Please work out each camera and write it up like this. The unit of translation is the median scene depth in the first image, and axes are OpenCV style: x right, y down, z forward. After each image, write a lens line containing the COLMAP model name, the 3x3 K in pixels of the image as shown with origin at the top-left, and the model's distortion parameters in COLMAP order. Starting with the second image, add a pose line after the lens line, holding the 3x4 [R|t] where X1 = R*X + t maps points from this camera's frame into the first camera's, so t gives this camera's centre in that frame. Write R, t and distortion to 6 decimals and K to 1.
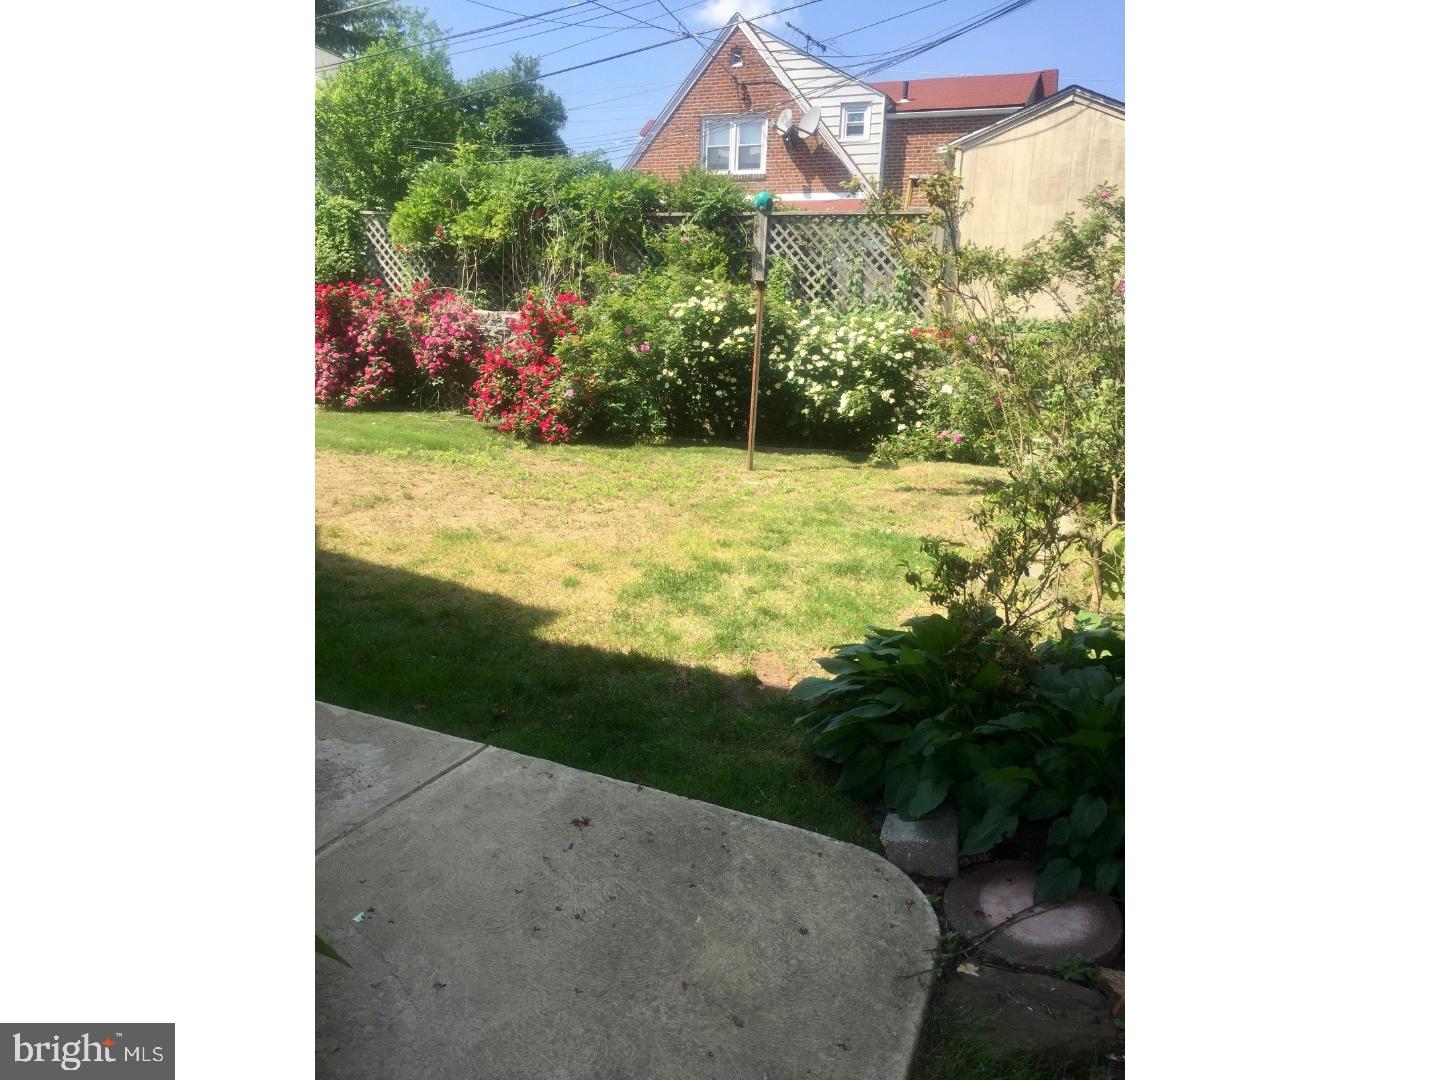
lens RADIAL K [[909.2, 0, 720.0], [0, 909.2, 540.0], [0, 0, 1]] dist [0.092109, -0.151218]
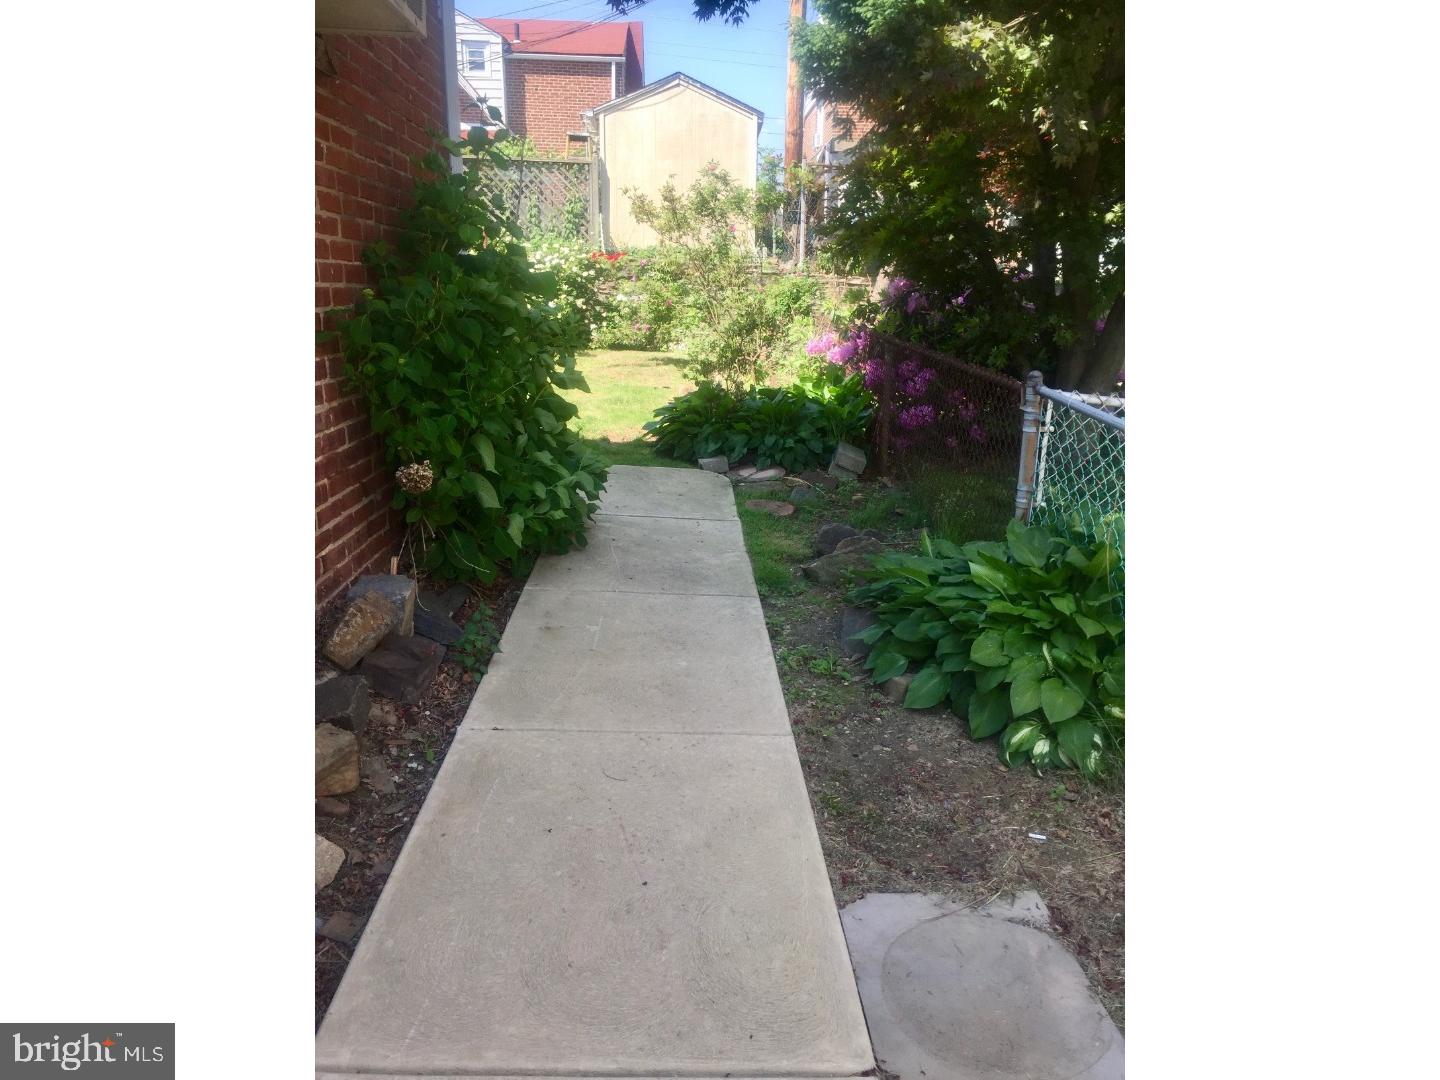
lens RADIAL K [[909.2, 0, 720.0], [0, 909.2, 540.0], [0, 0, 1]] dist [0.092109, -0.151218]
pose [[0.911176, -0.131396, 0.390505, -0.210077], [0.097633, 0.989649, 0.105183, 0.069927], [-0.400283, -0.057714, 0.914572, -0.364320]]
